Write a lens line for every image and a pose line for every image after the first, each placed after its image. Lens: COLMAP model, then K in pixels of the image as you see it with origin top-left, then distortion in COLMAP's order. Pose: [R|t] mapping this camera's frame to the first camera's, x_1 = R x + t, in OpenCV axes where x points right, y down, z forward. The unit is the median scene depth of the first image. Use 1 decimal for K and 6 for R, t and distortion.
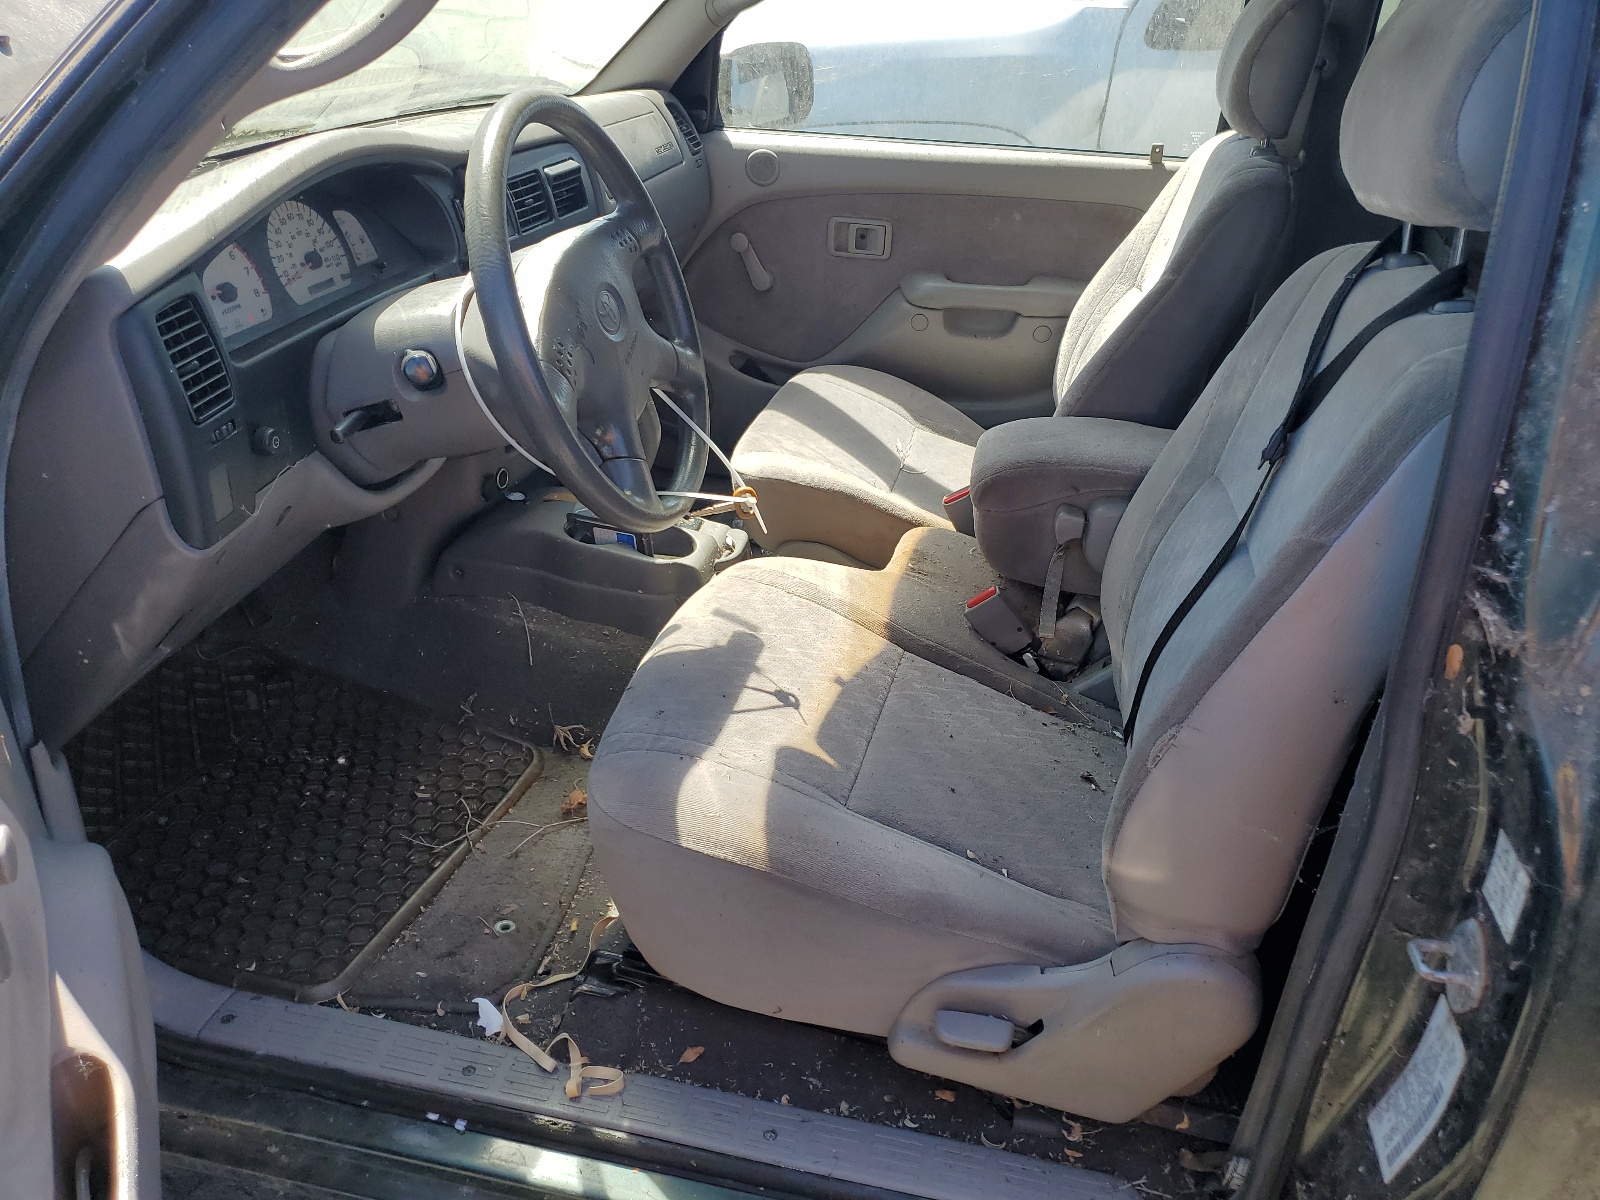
lens RADIAL K [[1222.2, 0, 810.6], [0, 1222.2, 604.6], [0, 0, 1]] dist [0.024828, -0.035378]
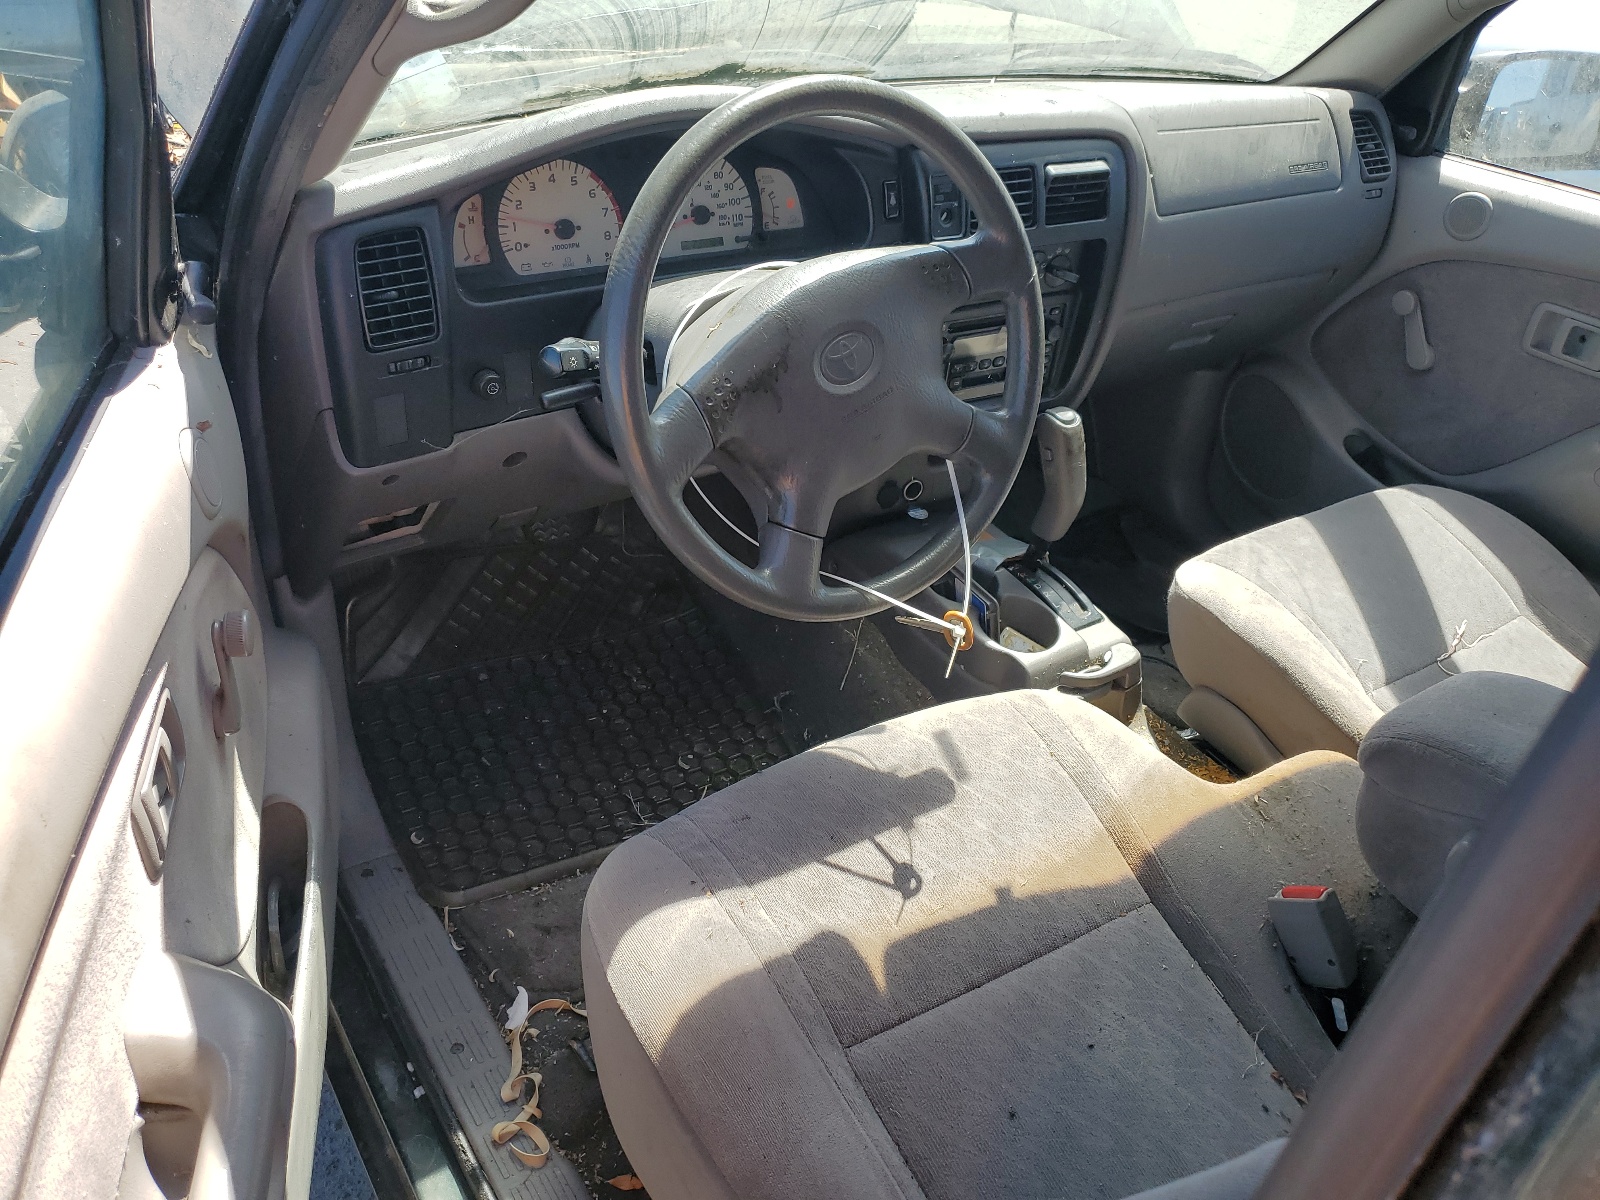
lens RADIAL K [[1222.2, 0, 808.0], [0, 1222.2, 598.2], [0, 0, 1]] dist [0.024828, -0.035378]
pose [[0.725900, 0.390751, -0.566024, 0.295862], [-0.369751, 0.915616, 0.157900, -0.181164], [0.579960, 0.094668, 0.809126, 0.294532]]
